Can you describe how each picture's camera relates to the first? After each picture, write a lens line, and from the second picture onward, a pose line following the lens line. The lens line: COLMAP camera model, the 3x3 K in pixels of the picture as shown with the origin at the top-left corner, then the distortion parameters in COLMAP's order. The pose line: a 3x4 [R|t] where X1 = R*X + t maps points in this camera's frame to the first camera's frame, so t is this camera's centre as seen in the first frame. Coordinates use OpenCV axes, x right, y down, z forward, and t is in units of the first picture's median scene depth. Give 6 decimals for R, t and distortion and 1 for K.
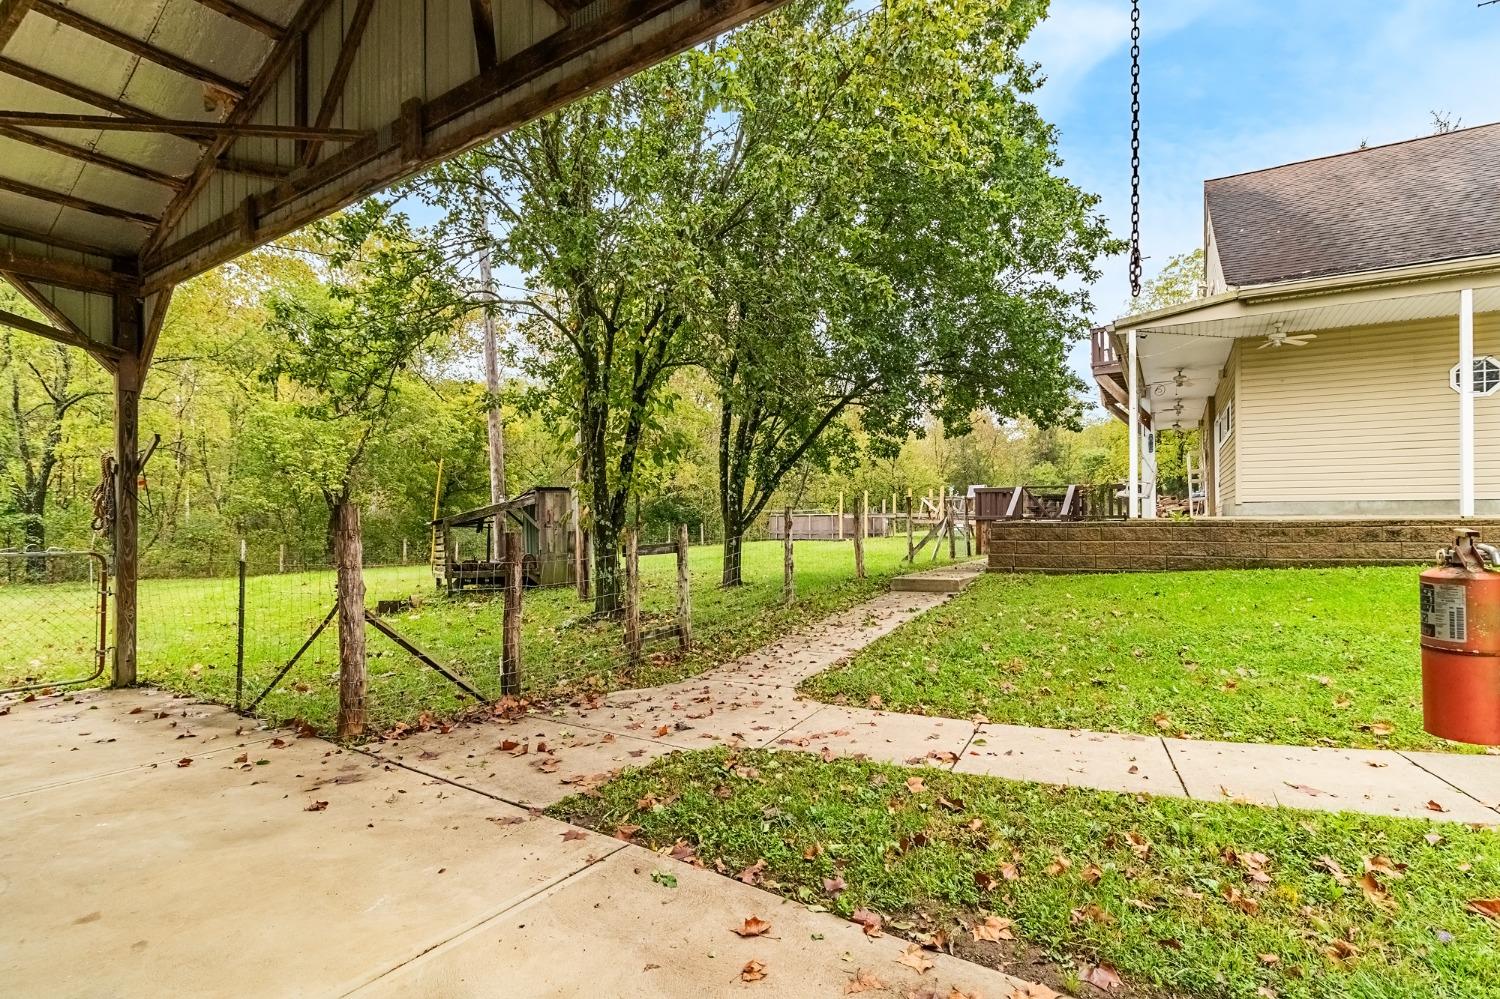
lens RADIAL K [[696.2, 0, 743.0], [0, 696.2, 515.0], [0, 0, 1]] dist [-0.012558, 0.000143]
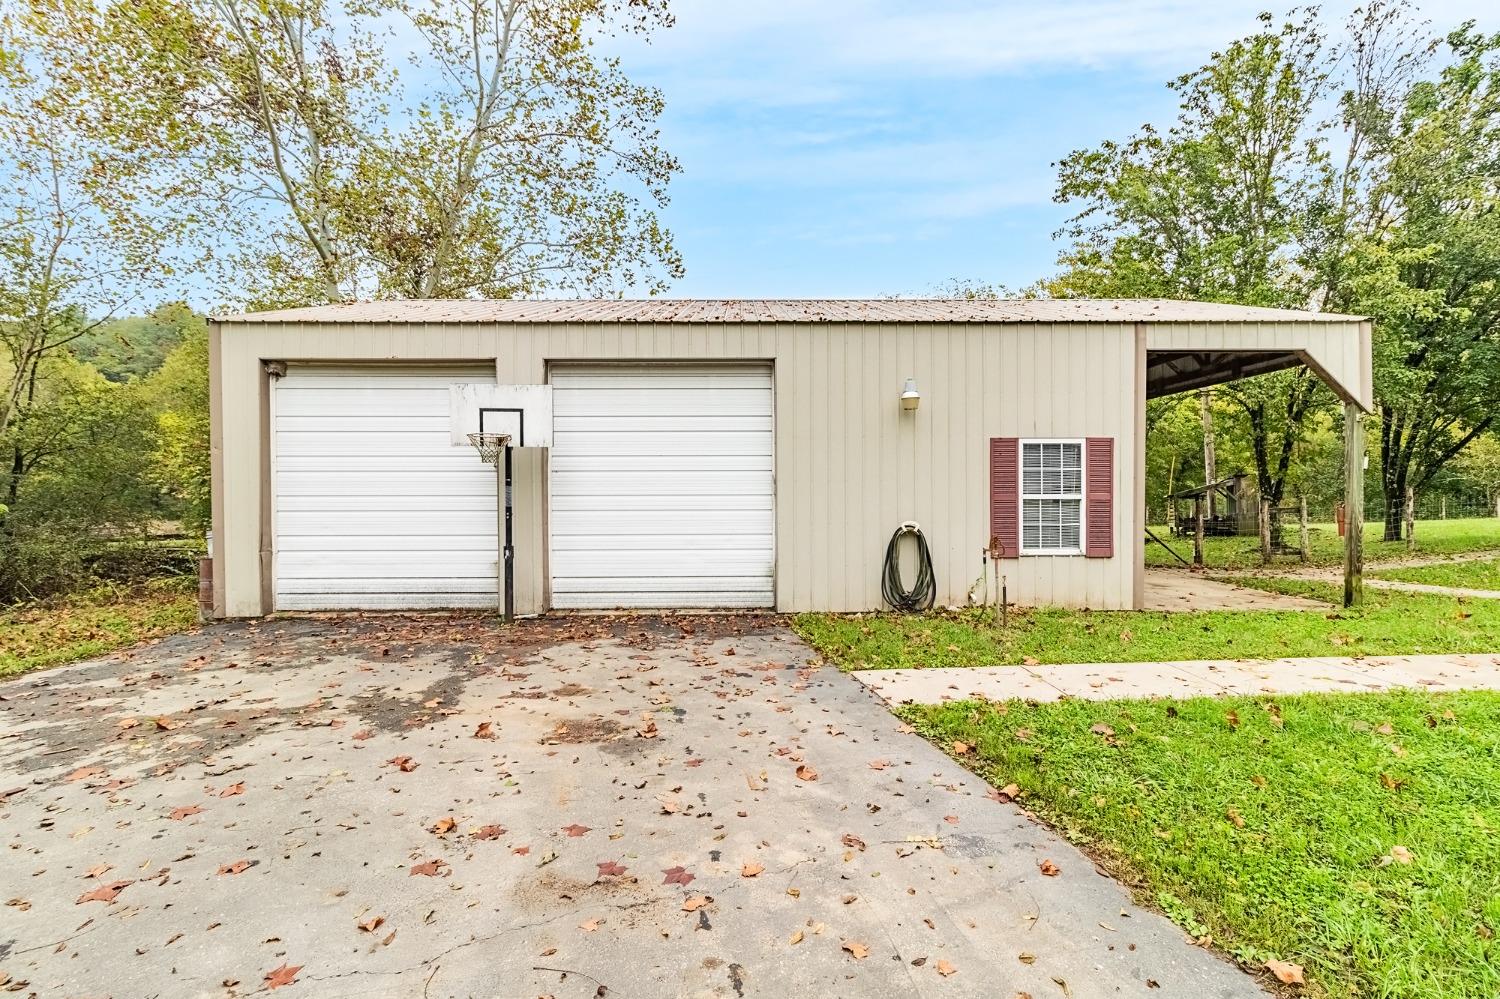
lens RADIAL K [[696.2, 0, 743.1], [0, 696.2, 500.4], [0, 0, 1]] dist [-0.012558, 0.000143]
pose [[0.561854, 0.008129, -0.827197, 0.412908], [0.010361, 0.999804, 0.016864, -0.019154], [0.827172, -0.018046, 0.561659, -0.904078]]
